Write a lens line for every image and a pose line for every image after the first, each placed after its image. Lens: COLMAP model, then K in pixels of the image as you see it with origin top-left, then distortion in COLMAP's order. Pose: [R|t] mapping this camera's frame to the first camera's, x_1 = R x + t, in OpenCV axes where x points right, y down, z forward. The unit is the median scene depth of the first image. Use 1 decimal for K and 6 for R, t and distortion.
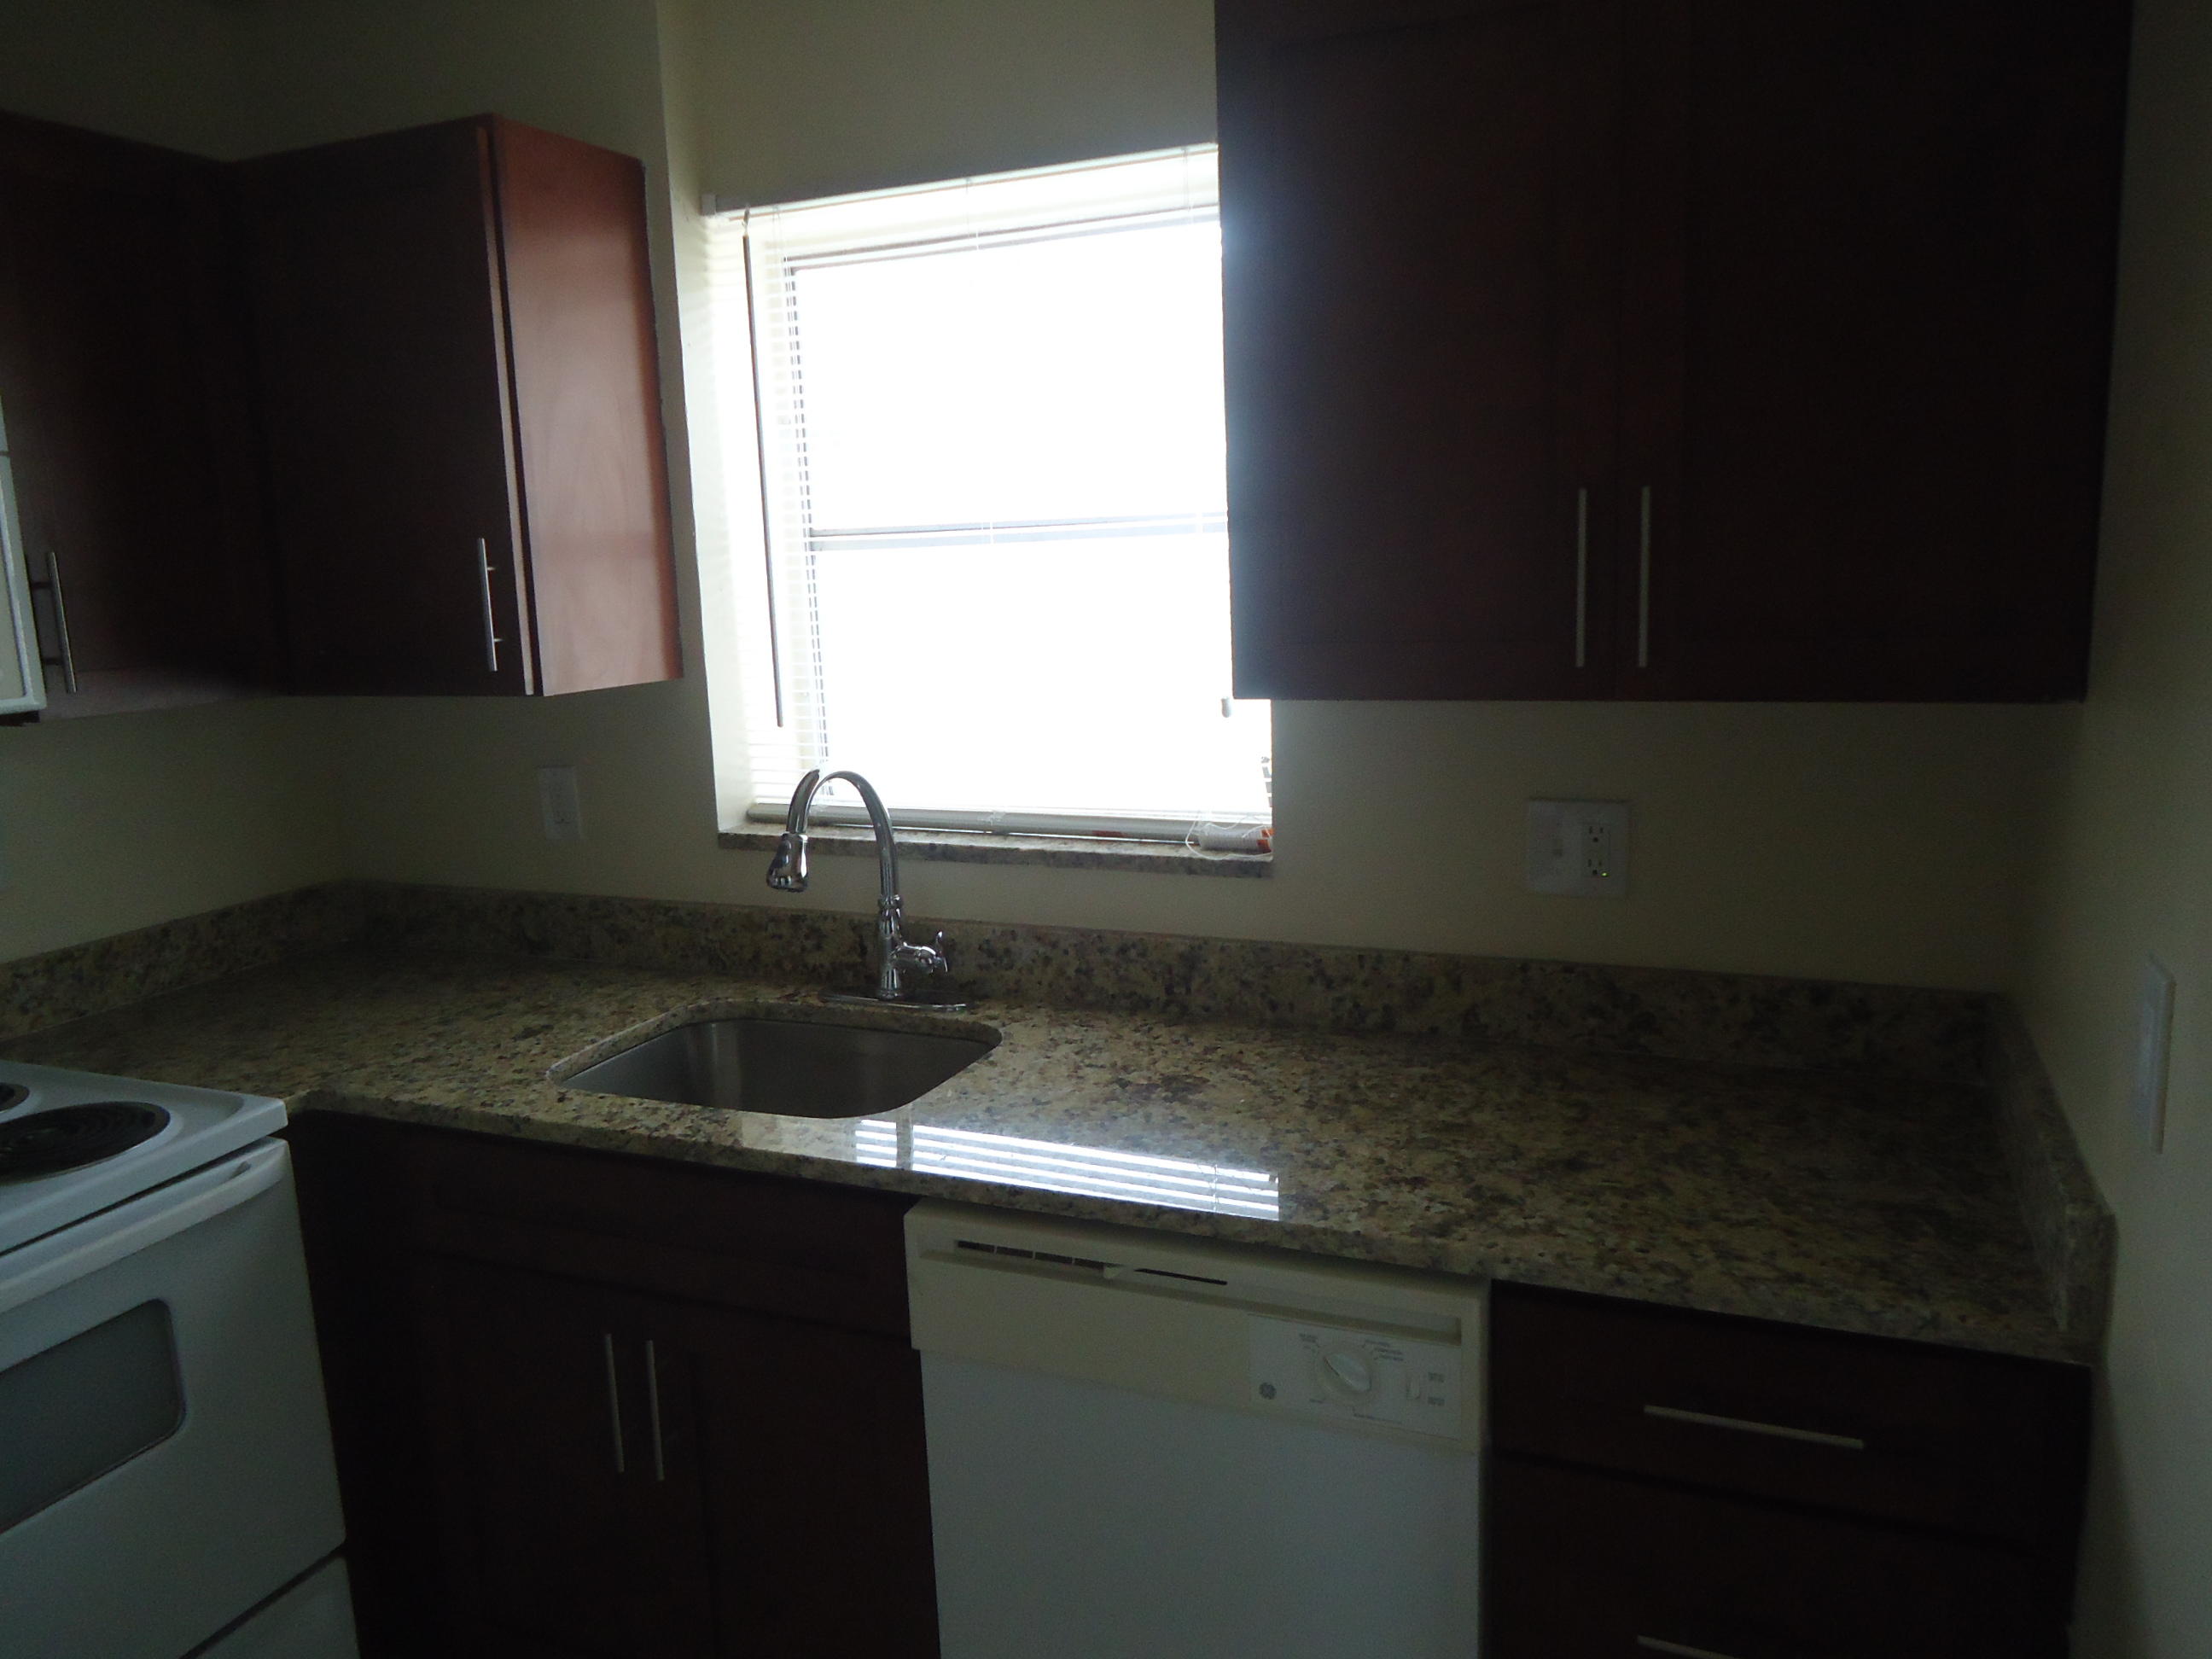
lens RADIAL K [[1622.1, 0, 1107.8], [0, 1622.1, 811.4], [0, 0, 1]] dist [0.000910, 0.000070]
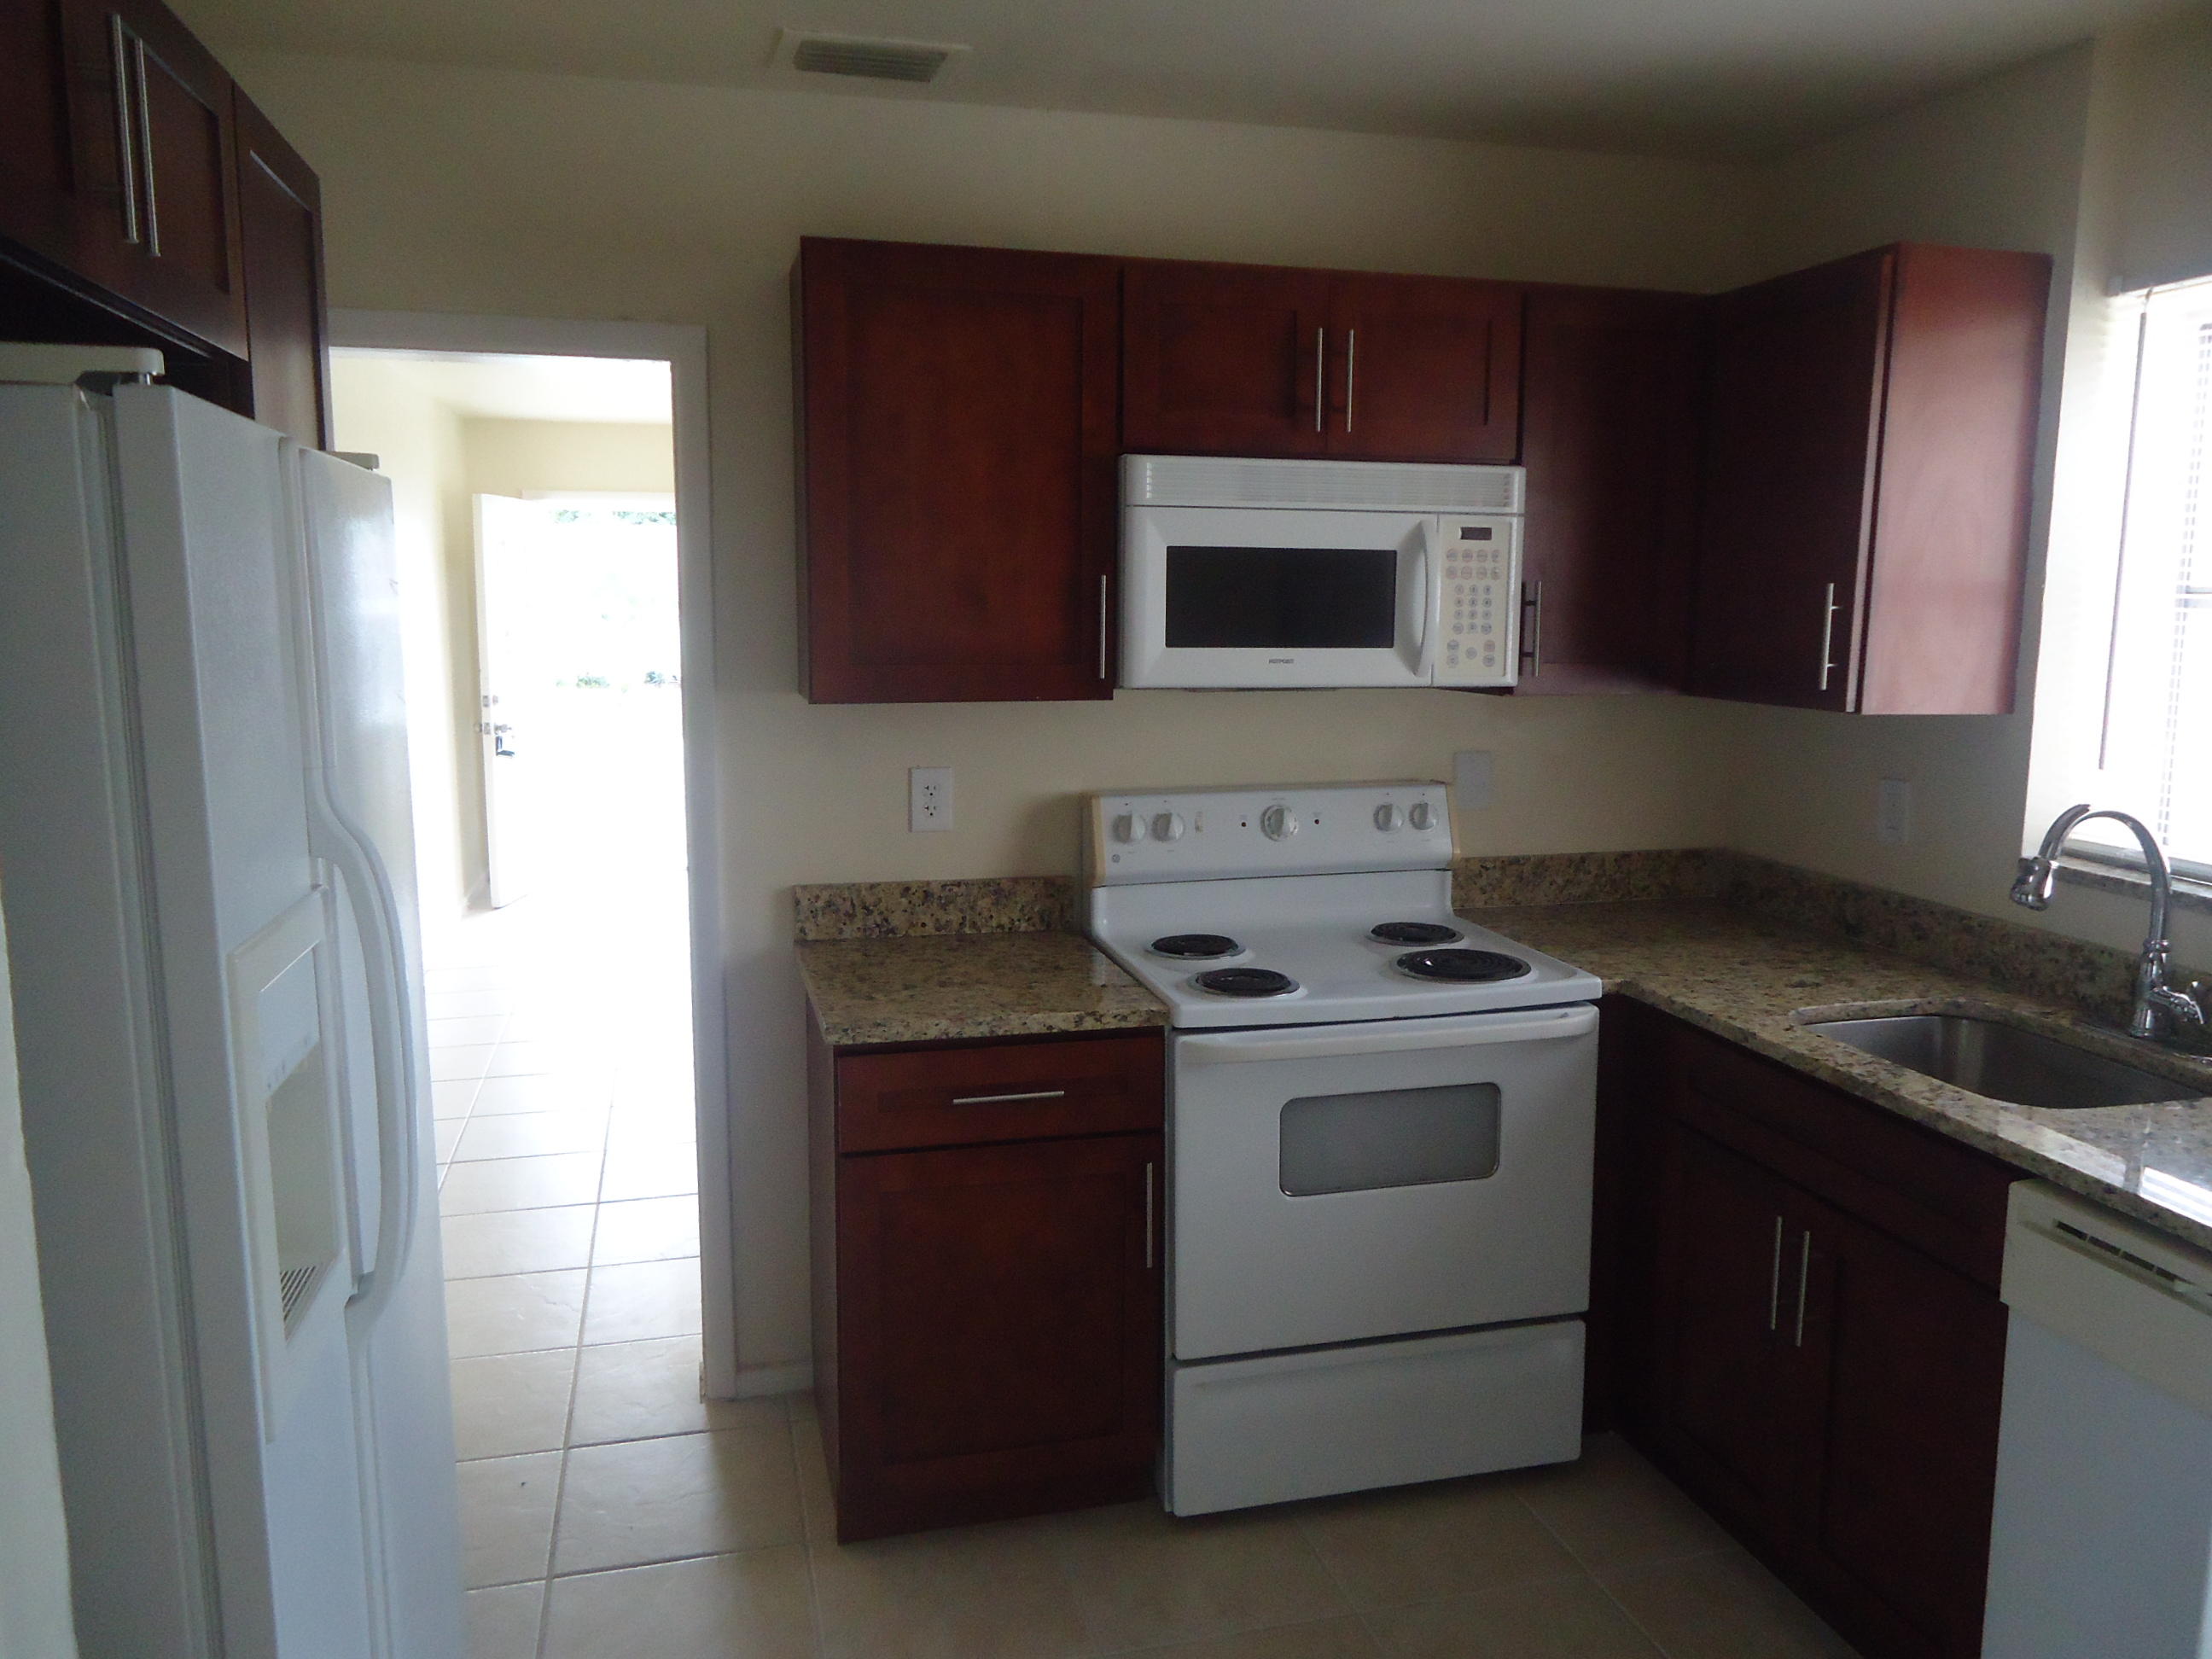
lens RADIAL K [[1622.1, 0, 1107.2], [0, 1622.1, 804.6], [0, 0, 1]] dist [0.000910, 0.000070]
pose [[0.609666, 0.147739, -0.778768, 0.281417], [-0.163339, 0.984807, 0.058954, 0.017026], [0.775646, 0.091261, 0.624535, -0.201472]]
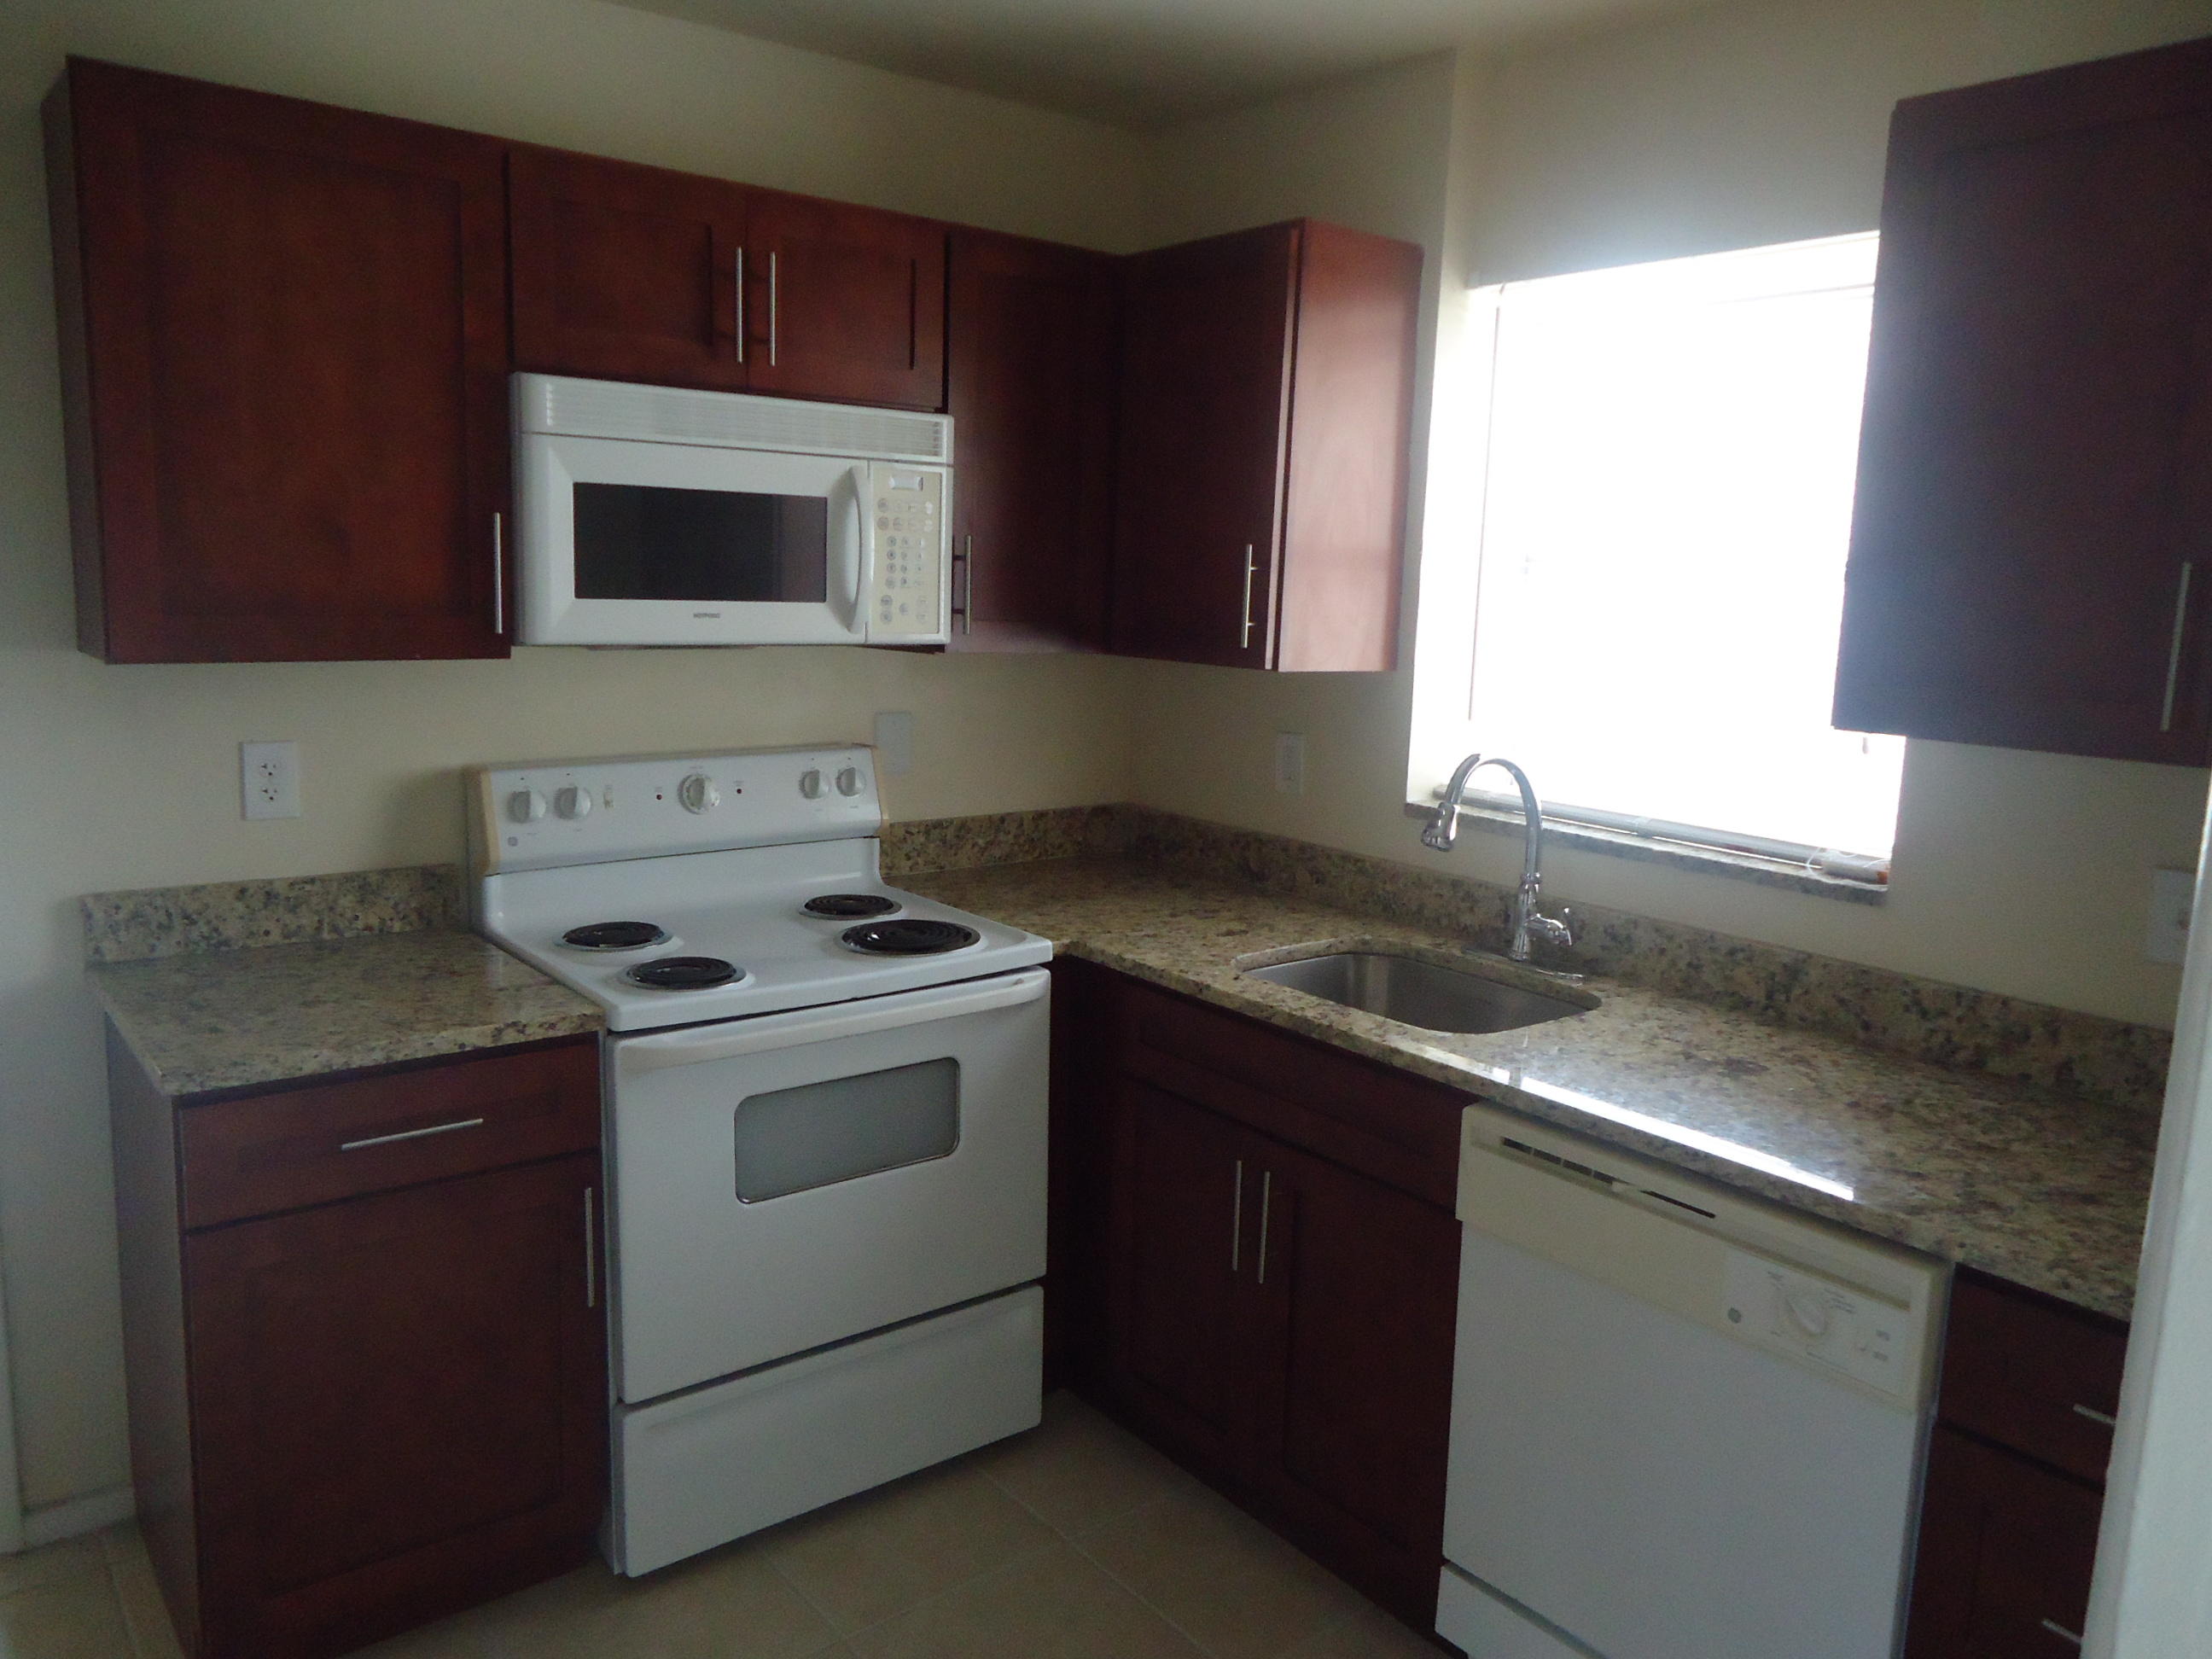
lens RADIAL K [[1622.1, 0, 1107.3], [0, 1622.1, 808.1], [0, 0, 1]] dist [0.000910, 0.000070]
pose [[0.875544, 0.138053, -0.462995, 0.146328], [-0.145793, 0.989128, 0.019231, 0.031641], [0.460616, 0.050663, 0.886152, -0.191832]]
